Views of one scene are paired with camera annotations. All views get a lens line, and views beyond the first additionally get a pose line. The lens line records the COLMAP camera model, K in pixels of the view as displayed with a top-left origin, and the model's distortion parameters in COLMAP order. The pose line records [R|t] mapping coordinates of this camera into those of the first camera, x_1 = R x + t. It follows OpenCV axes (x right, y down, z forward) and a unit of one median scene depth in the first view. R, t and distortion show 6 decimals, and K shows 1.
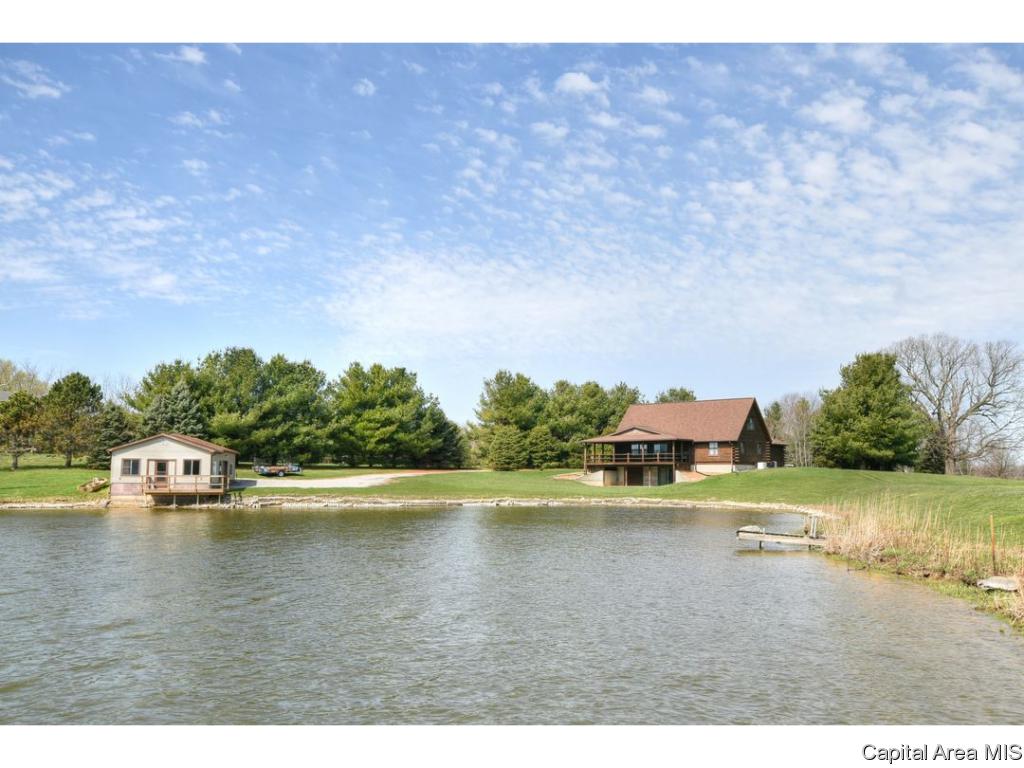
lens RADIAL K [[884.4, 0, 483.9], [0, 884.4, 366.2], [0, 0, 1]] dist [-0.026074, 0.004465]
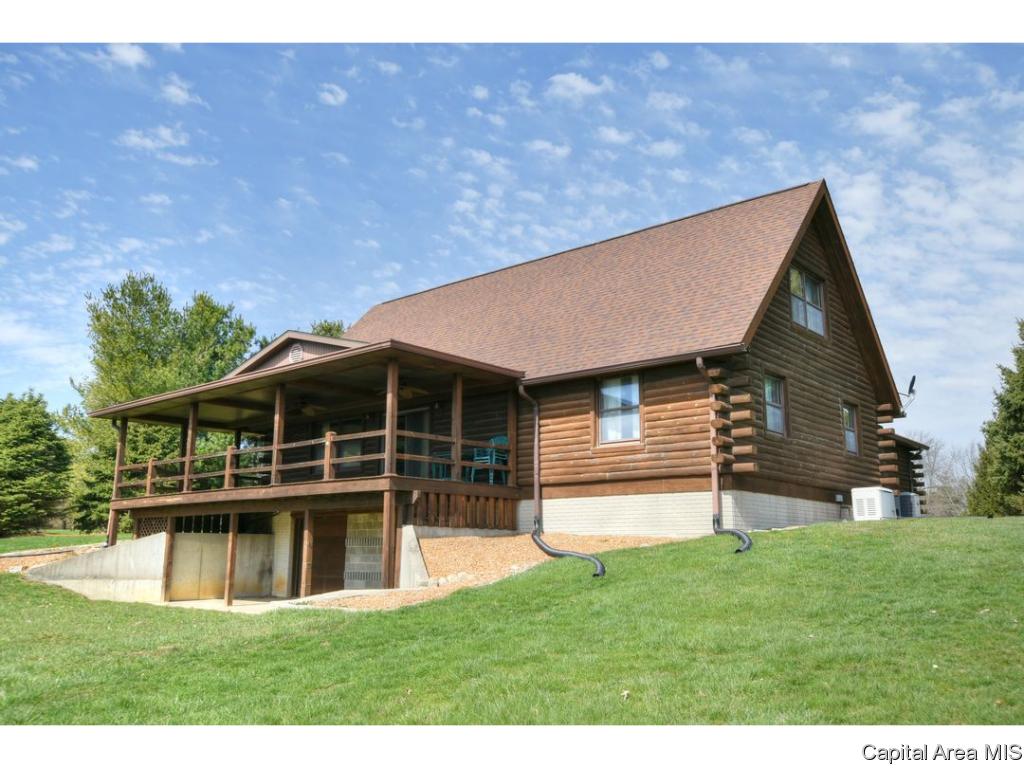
lens RADIAL K [[900.3, 0, 537.8], [0, 900.3, 418.6], [0, 0, 1]] dist [0.014068, 0.001173]
pose [[0.999580, -0.000489, 0.028992, 0.211450], [0.001167, 0.999726, -0.023364, 0.088975], [-0.028973, 0.023388, 0.999307, 0.721581]]
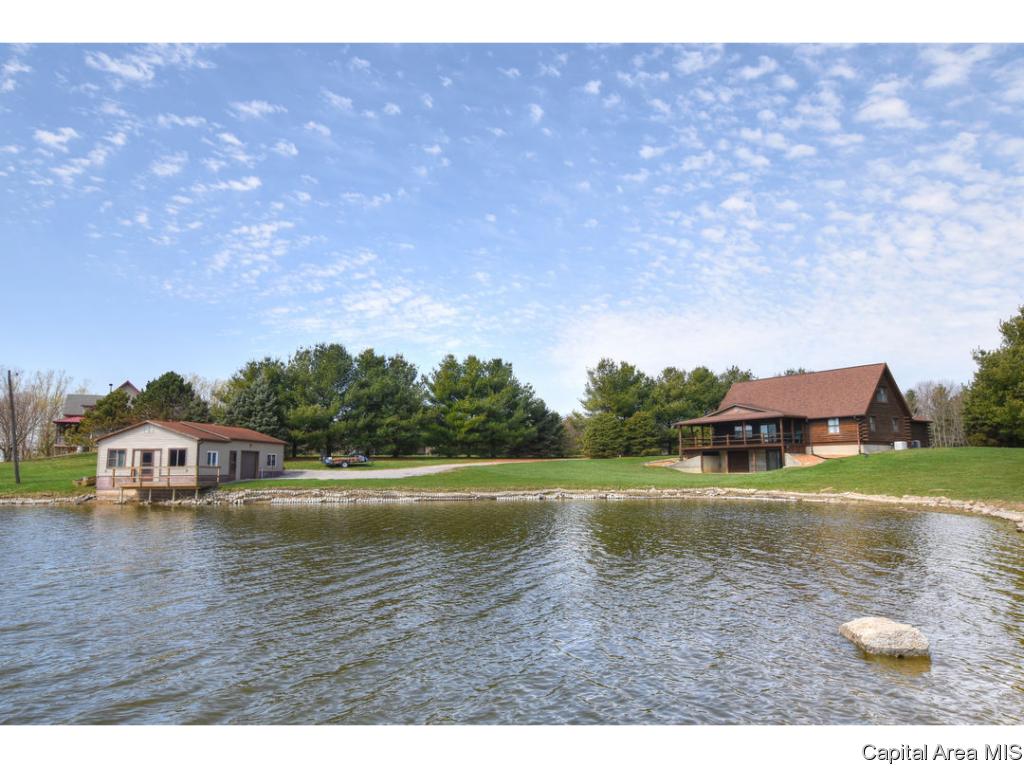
lens RADIAL K [[631.4, 0, 505.2], [0, 631.4, 377.2], [0, 0, 1]] dist [-0.017361, 0.000203]
pose [[0.968997, -0.048506, -0.242263, 0.096123], [0.043913, 0.998739, -0.024325, 0.043588], [0.243137, 0.012932, 0.969906, 0.319181]]
